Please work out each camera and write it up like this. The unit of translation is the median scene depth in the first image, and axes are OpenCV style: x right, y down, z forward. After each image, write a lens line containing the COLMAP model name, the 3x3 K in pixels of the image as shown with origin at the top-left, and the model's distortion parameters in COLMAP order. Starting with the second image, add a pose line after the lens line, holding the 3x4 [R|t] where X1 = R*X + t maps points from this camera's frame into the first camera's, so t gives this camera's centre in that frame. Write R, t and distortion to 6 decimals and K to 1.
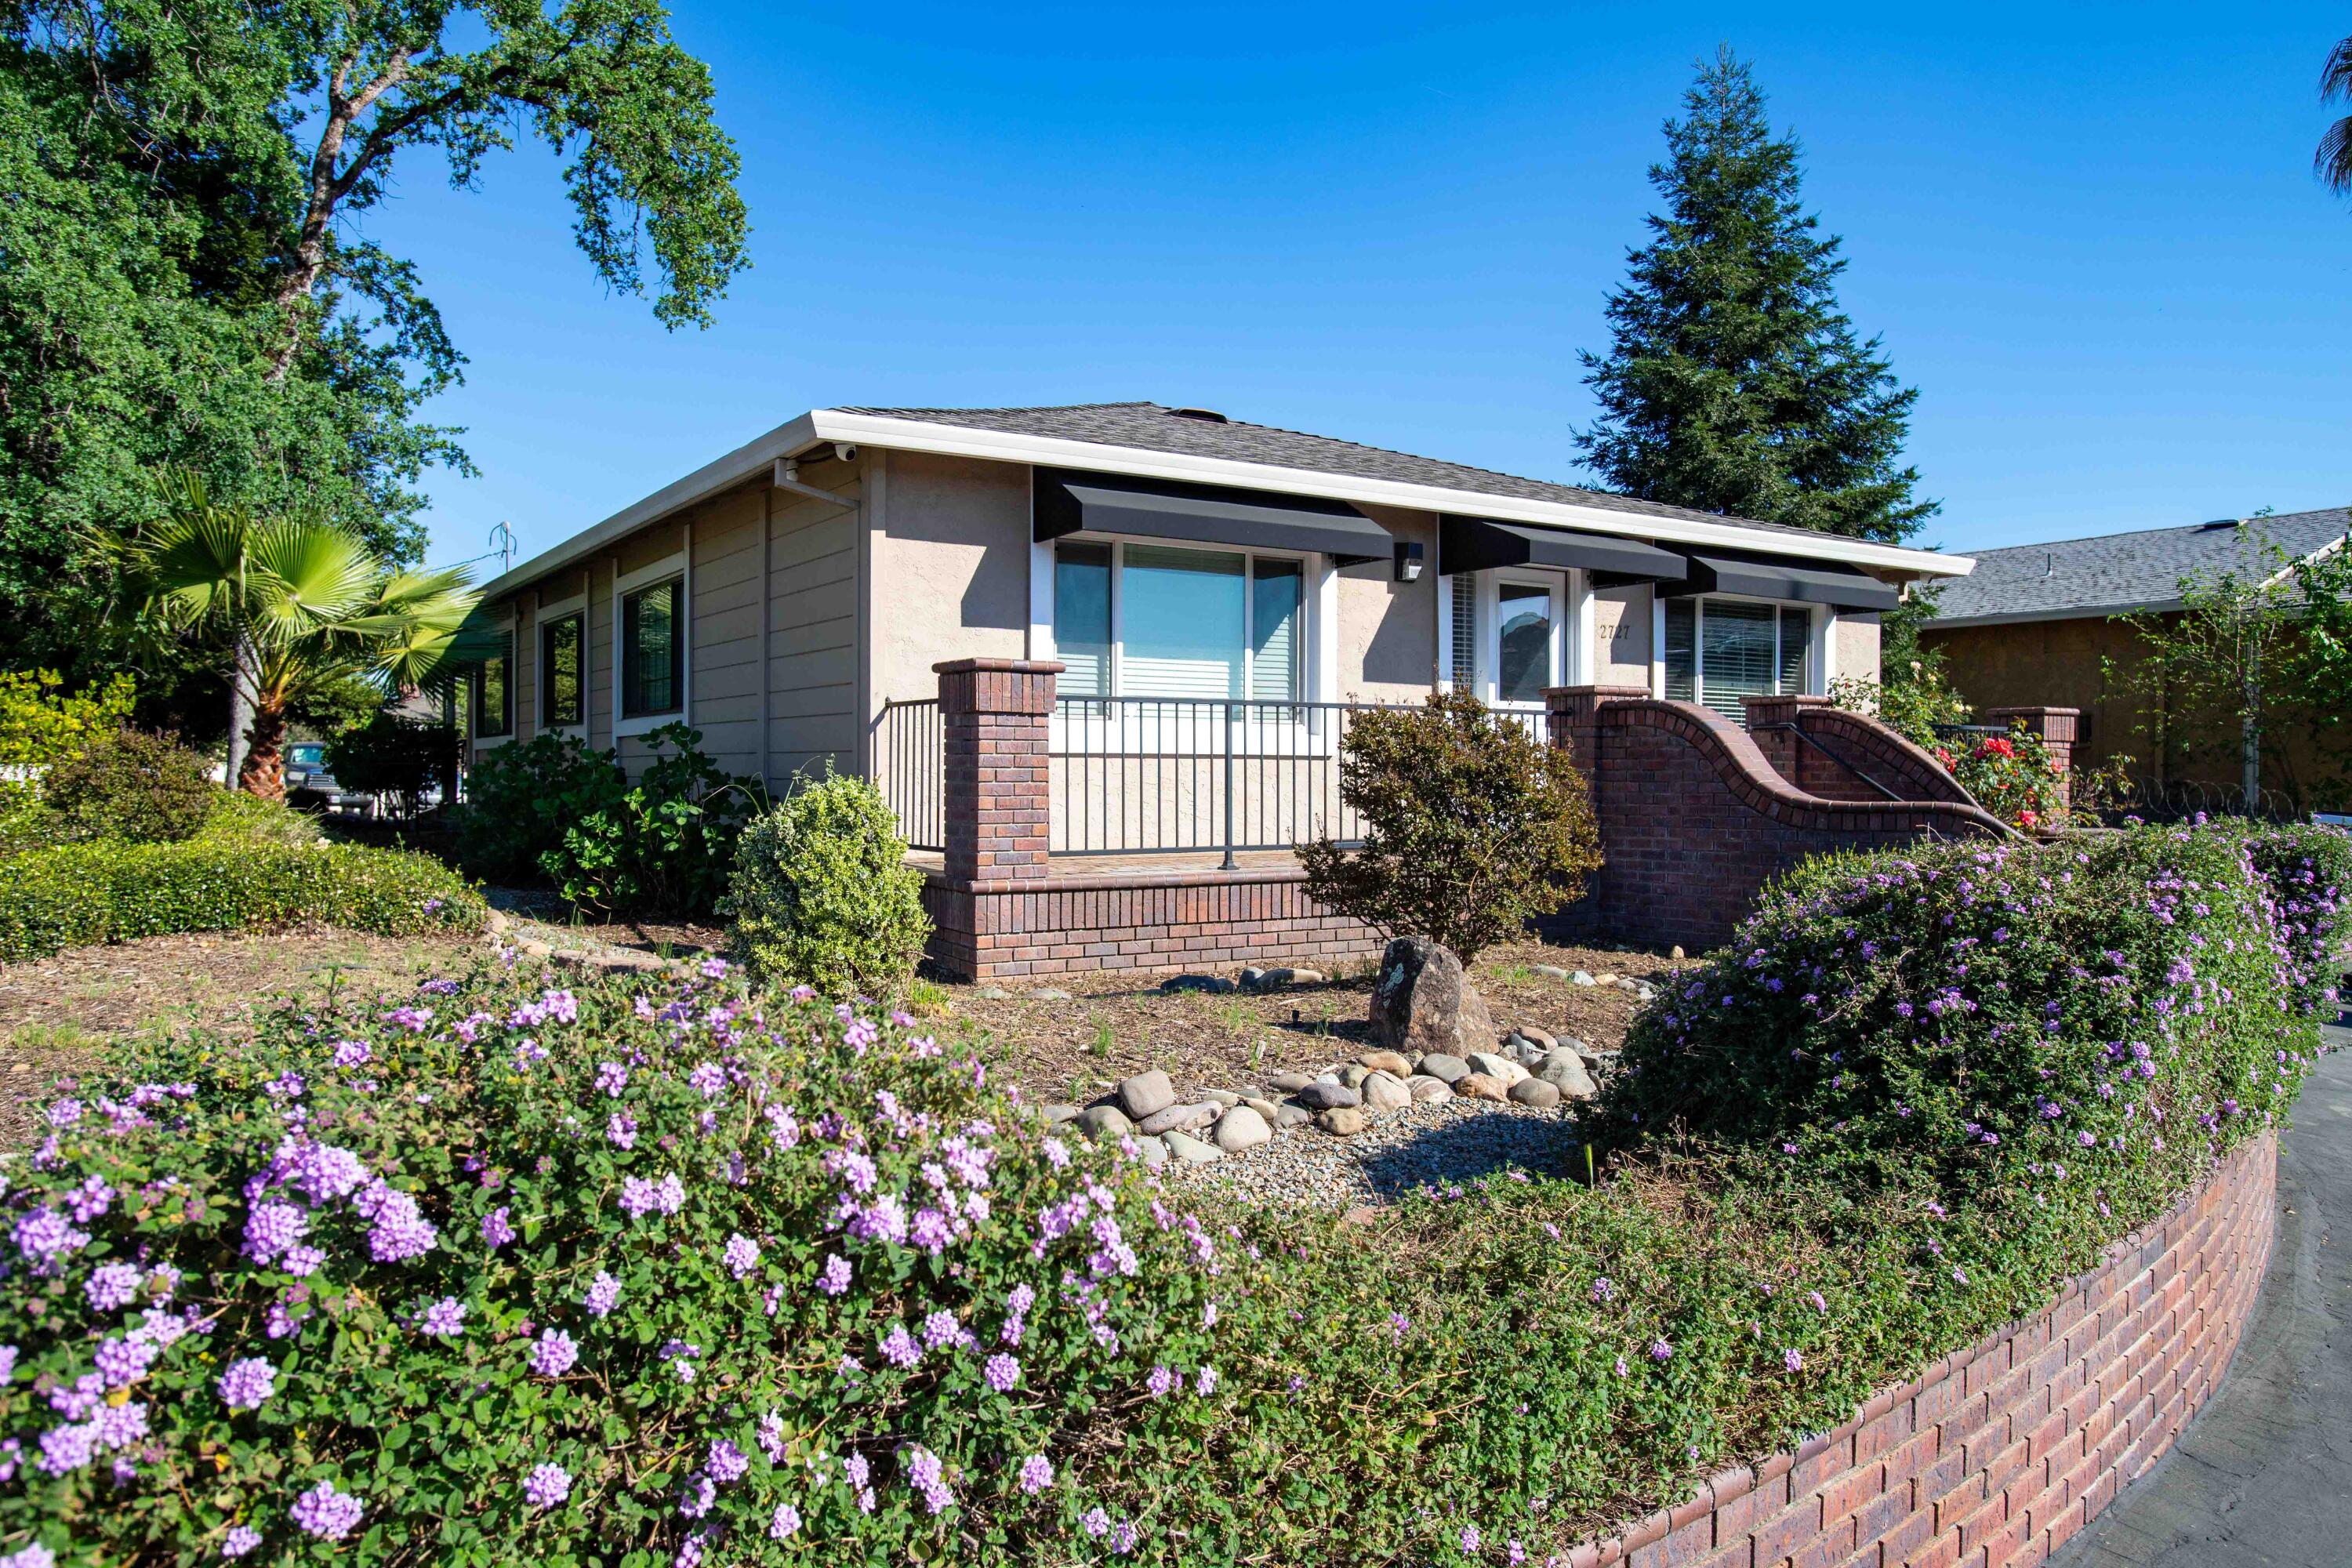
lens RADIAL K [[1655.3, 0, 1166.7], [0, 1655.3, 774.8], [0, 0, 1]] dist [-0.011810, 0.001314]
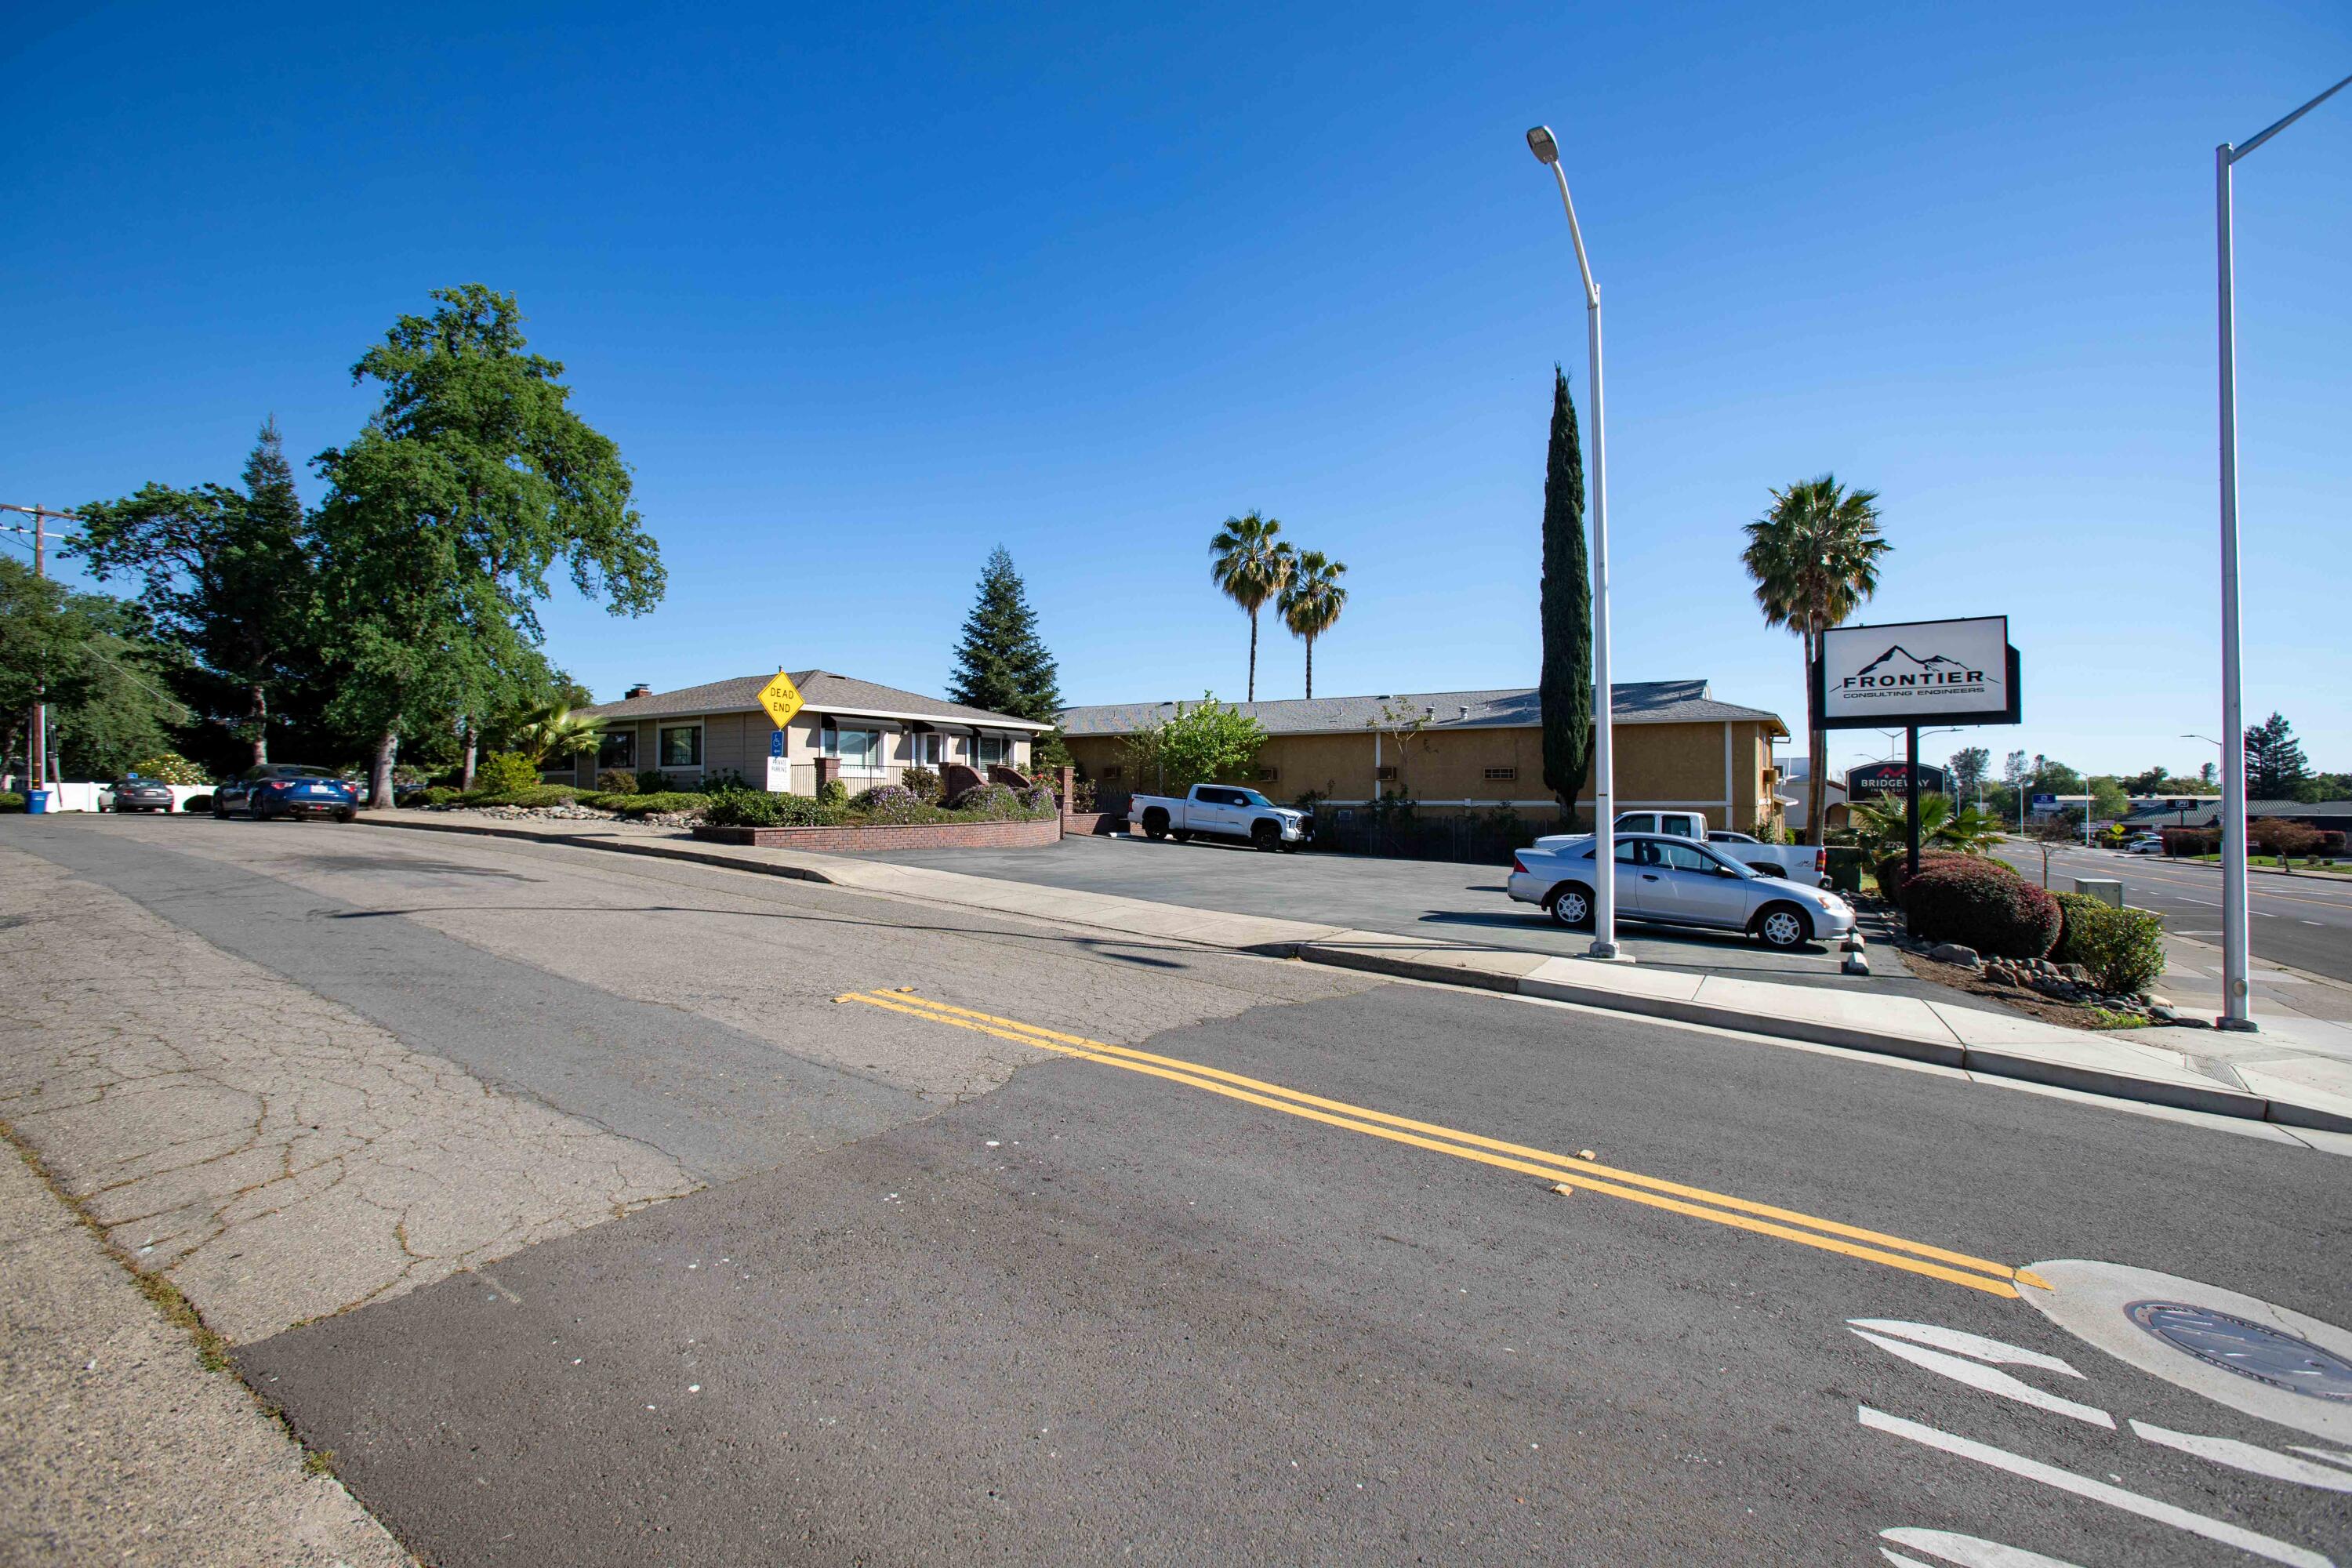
lens RADIAL K [[1091.8, 0, 1176.0], [0, 1091.8, 784.0], [0, 0, 1]] dist [-0.080848, 0.038299]
pose [[0.908096, 0.002658, 0.418754, -0.283278], [0.002596, 0.999925, -0.011977, 0.028716], [-0.418755, 0.011964, 0.908021, -1.314331]]
